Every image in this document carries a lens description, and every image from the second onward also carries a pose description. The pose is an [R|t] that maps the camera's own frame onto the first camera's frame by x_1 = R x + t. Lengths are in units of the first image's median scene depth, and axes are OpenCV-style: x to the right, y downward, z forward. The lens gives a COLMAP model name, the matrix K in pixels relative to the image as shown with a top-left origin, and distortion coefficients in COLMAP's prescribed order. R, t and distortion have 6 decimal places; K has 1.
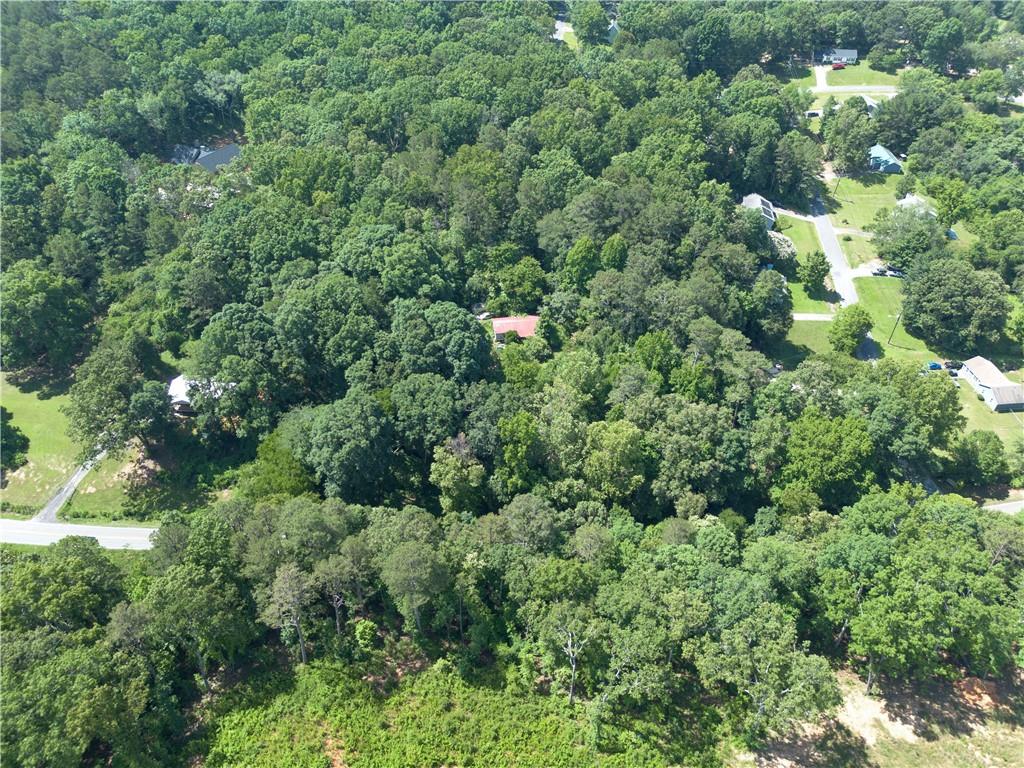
lens RADIAL K [[726.1, 0, 513.4], [0, 726.1, 384.6], [0, 0, 1]] dist [0.073894, -0.068427]
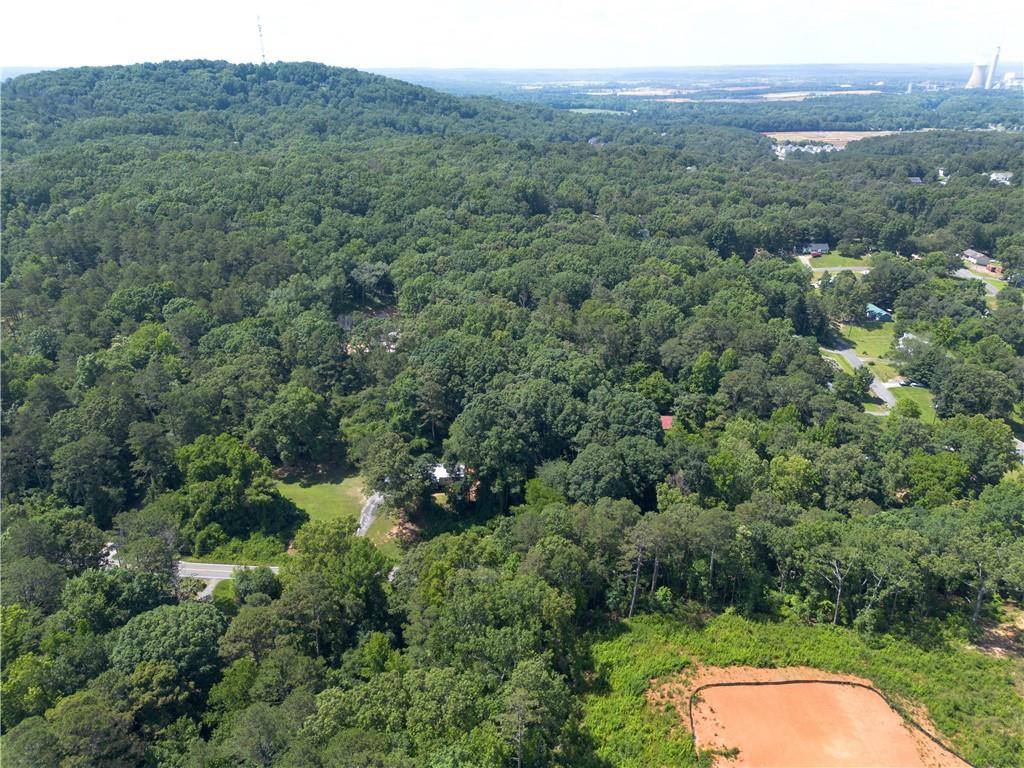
lens RADIAL K [[726.1, 0, 513.4], [0, 726.1, 384.6], [0, 0, 1]] dist [0.073894, -0.068427]
pose [[0.995625, -0.035732, 0.086338, -0.352352], [0.058628, 0.958367, -0.279455, 0.198121], [-0.072758, 0.283294, 0.956269, -0.228086]]
